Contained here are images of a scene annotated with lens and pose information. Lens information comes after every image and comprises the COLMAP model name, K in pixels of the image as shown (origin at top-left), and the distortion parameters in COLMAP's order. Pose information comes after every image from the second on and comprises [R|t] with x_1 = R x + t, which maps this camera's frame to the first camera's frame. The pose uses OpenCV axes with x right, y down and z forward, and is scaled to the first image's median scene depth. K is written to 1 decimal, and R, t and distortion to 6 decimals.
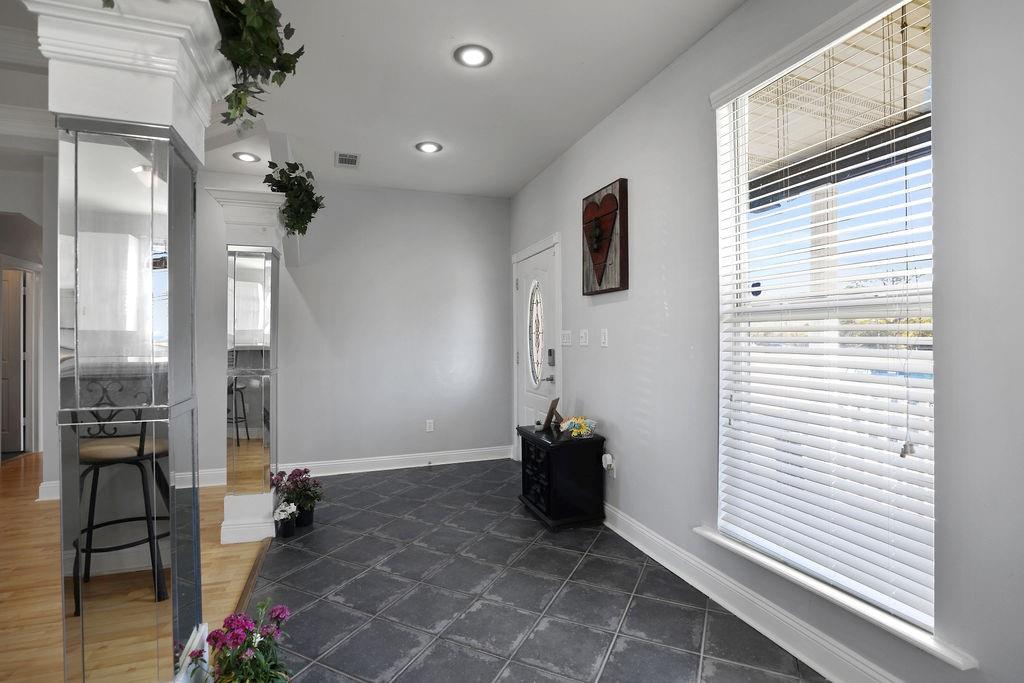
lens RADIAL K [[469.0, 0, 512.7], [0, 469.0, 340.9], [0, 0, 1]] dist [-0.028130, 0.003158]
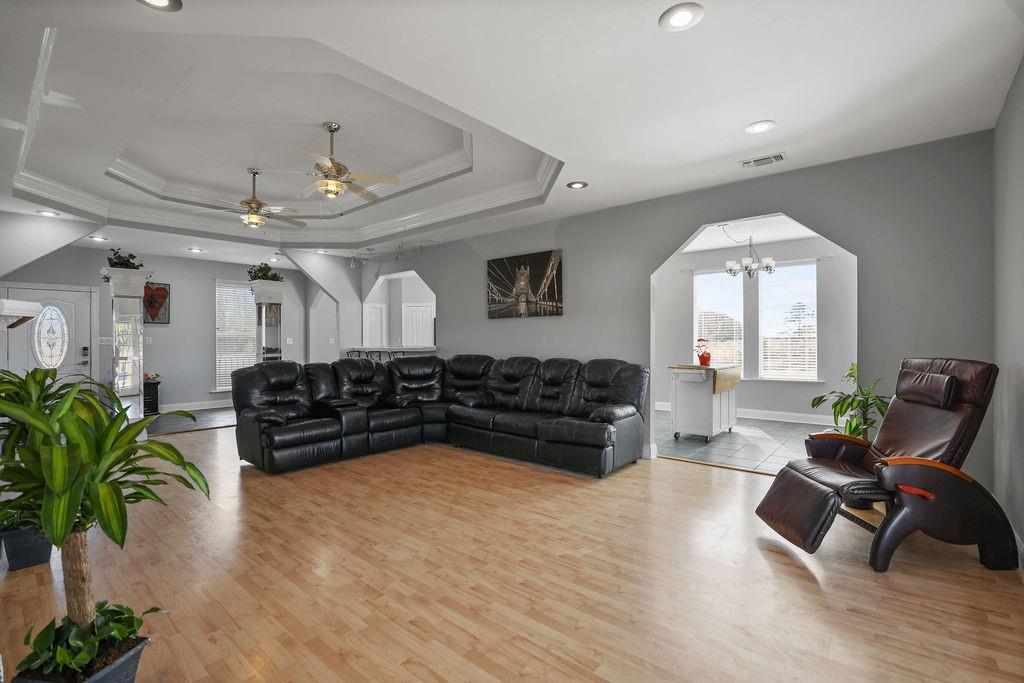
lens RADIAL K [[469.0, 0, 513.9], [0, 469.0, 341.8], [0, 0, 1]] dist [-0.028130, 0.003158]
pose [[-0.480167, 0.001505, 0.877176, -3.007641], [0.002949, 0.999996, -0.000101, 0.003342], [-0.877172, 0.002538, -0.480169, 0.497805]]
